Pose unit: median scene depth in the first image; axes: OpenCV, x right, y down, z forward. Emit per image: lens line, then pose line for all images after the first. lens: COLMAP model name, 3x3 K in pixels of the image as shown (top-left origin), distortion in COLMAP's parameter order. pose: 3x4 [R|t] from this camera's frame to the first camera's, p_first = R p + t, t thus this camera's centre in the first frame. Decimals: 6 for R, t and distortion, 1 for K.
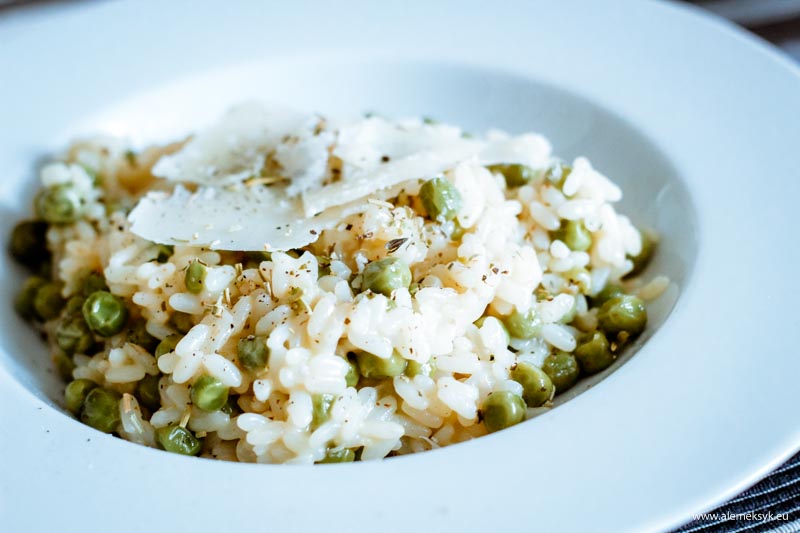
lens RADIAL K [[1843.4, 0, 400.0], [0, 1843.4, 266.5], [0, 0, 1]] dist [-0.054184, -0.248750]
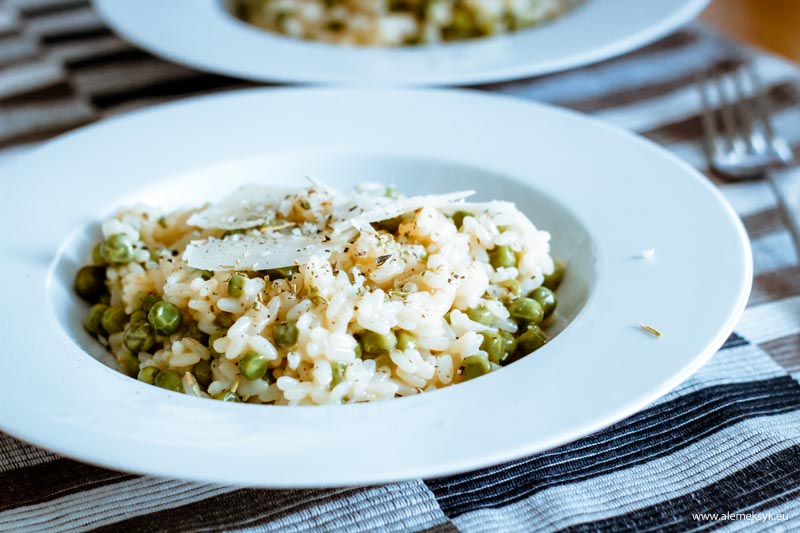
lens RADIAL K [[1843.4, 0, 400.0], [0, 1843.4, 266.5], [0, 0, 1]] dist [-0.054184, -0.248750]
pose [[0.994541, -0.022841, 0.101812, -0.128451], [0.037011, 0.989523, -0.139550, 0.183642], [-0.097557, 0.142557, 0.984967, -0.338635]]
